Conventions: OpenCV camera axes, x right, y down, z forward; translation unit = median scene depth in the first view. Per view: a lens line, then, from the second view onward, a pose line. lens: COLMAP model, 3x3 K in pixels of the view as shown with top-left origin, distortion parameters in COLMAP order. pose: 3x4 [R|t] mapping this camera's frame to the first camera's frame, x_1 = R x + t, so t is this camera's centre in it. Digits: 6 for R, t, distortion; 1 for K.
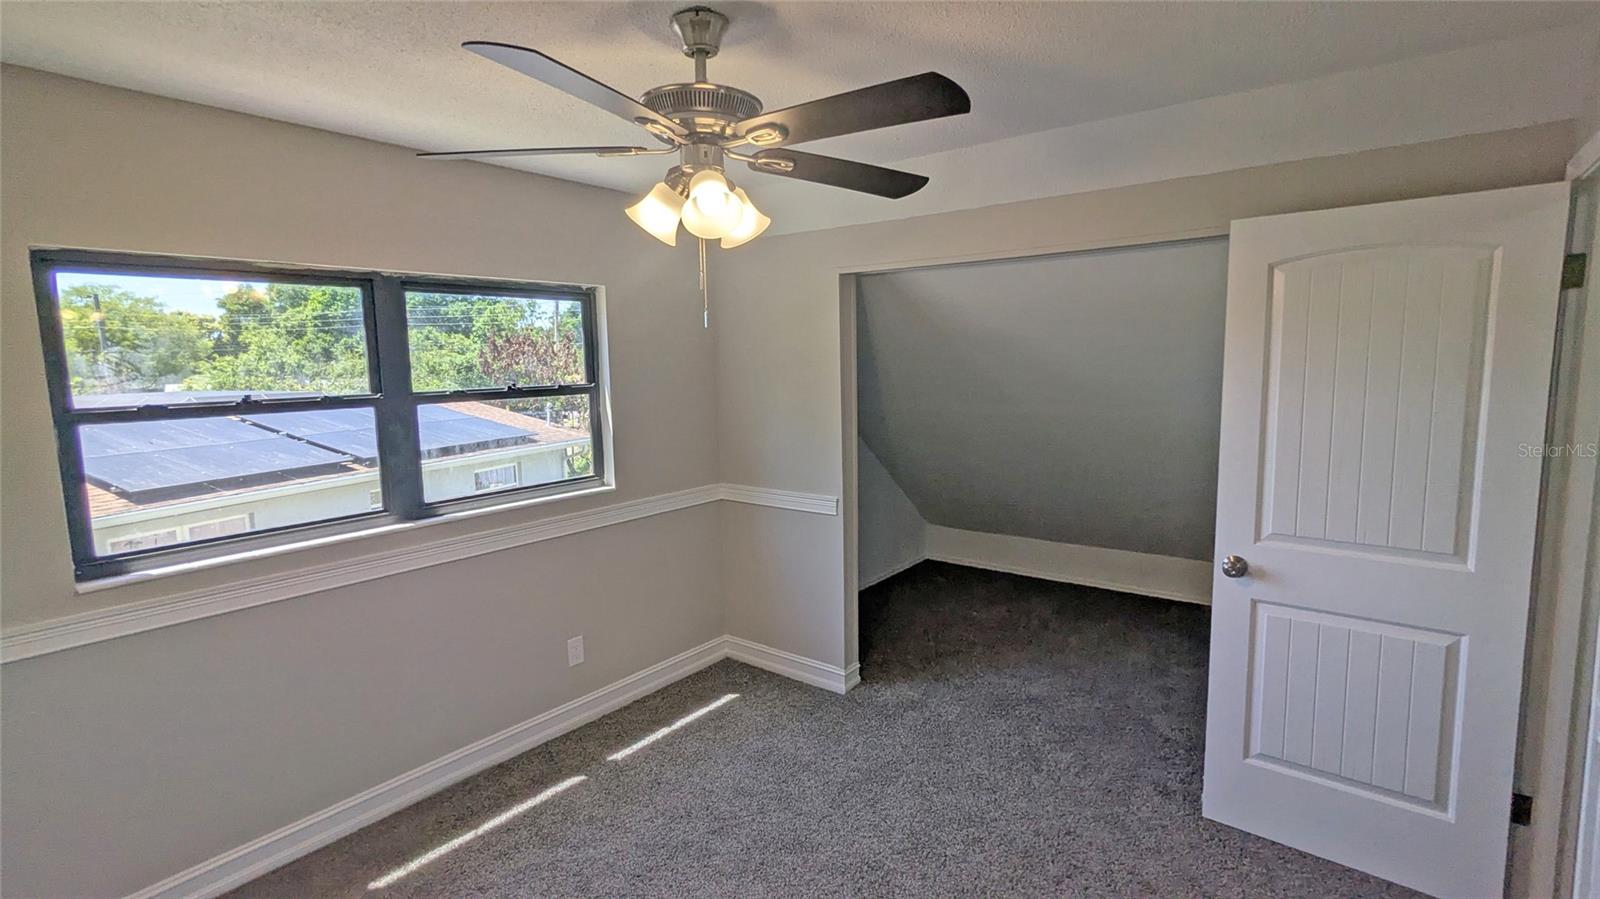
lens RADIAL K [[750.8, 0, 800.0], [0, 750.8, 449.5], [0, 0, 1]] dist [-0.003504, -0.000846]
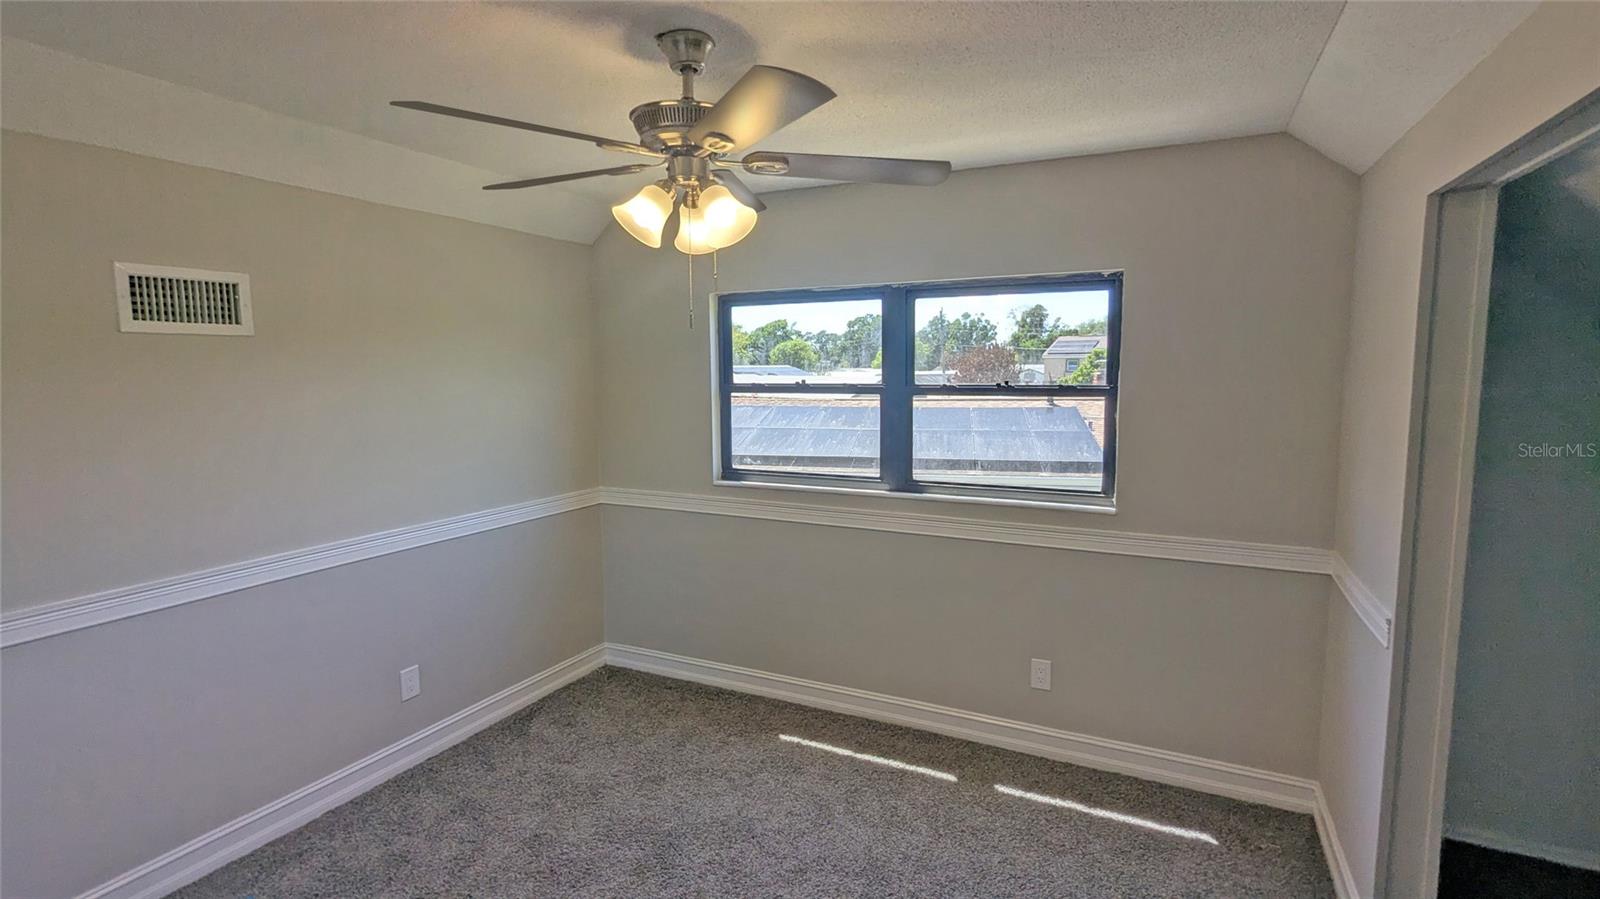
lens RADIAL K [[750.8, 0, 800.0], [0, 750.8, 449.5], [0, 0, 1]] dist [-0.003504, -0.000846]
pose [[0.211530, 0.117180, -0.970321, 0.595137], [-0.120759, 0.988313, 0.093027, -0.062624], [0.969883, 0.097497, 0.223209, 0.571170]]
